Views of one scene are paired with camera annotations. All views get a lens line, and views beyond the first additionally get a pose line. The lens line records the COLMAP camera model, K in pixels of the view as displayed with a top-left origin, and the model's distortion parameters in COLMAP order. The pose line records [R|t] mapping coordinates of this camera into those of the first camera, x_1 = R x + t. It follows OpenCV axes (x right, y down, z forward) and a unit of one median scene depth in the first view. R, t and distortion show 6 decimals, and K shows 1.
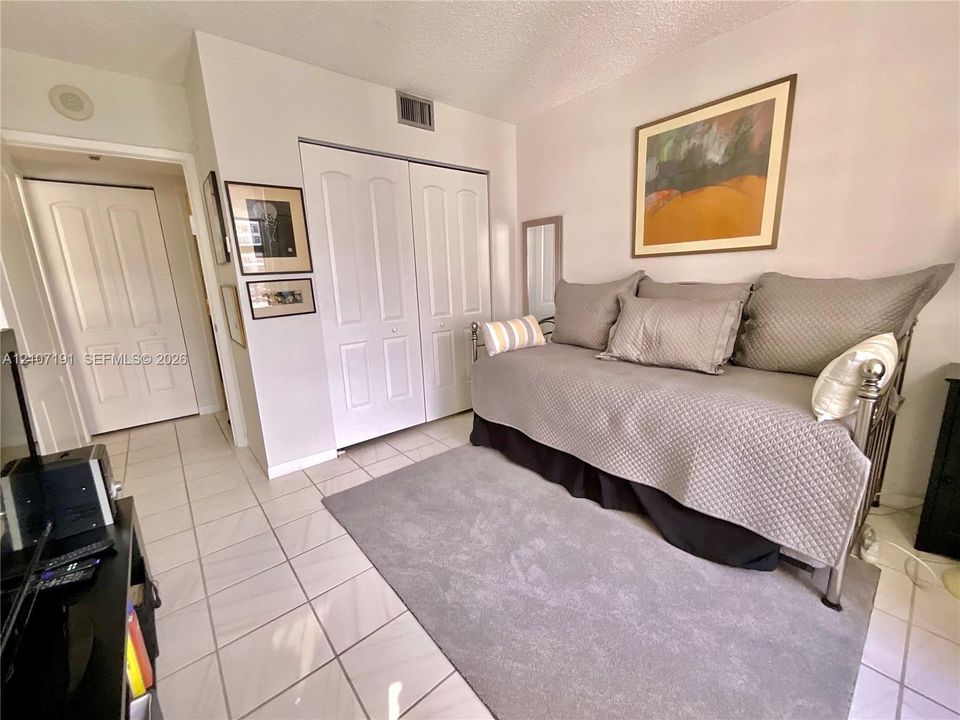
lens RADIAL K [[387.6, 0, 480.7], [0, 387.6, 355.8], [0, 0, 1]] dist [0.001869, 0.000825]
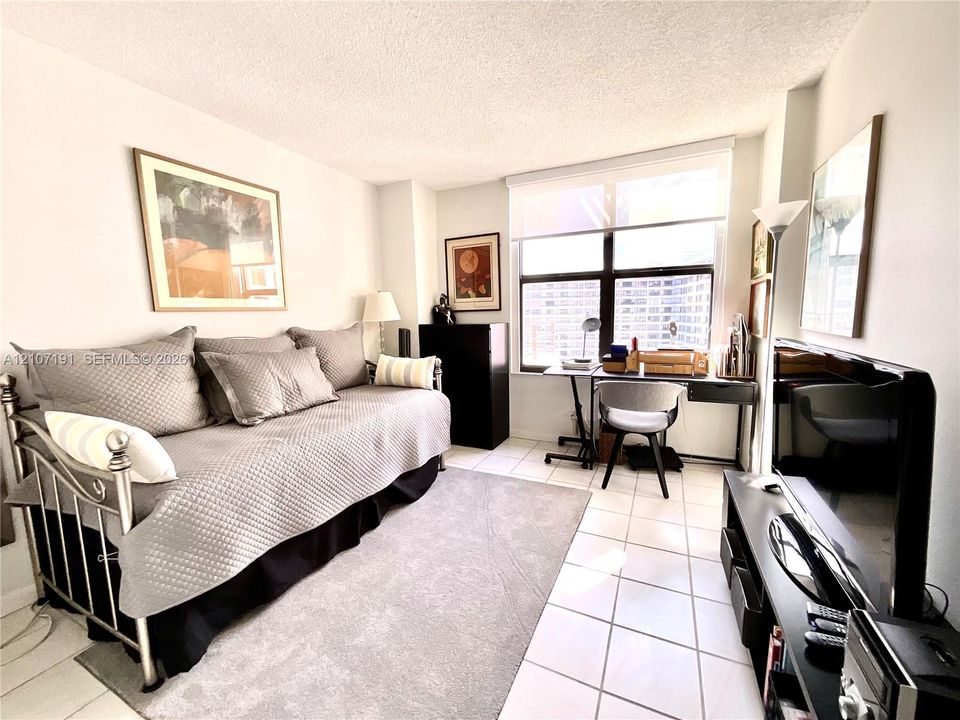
lens RADIAL K [[387.6, 0, 479.8], [0, 387.6, 362.0], [0, 0, 1]] dist [0.001869, 0.000825]
pose [[-0.412383, -0.064468, 0.908727, -0.701742], [0.228664, 0.958236, 0.171748, -0.169521], [-0.881847, 0.278619, -0.380418, 0.903281]]
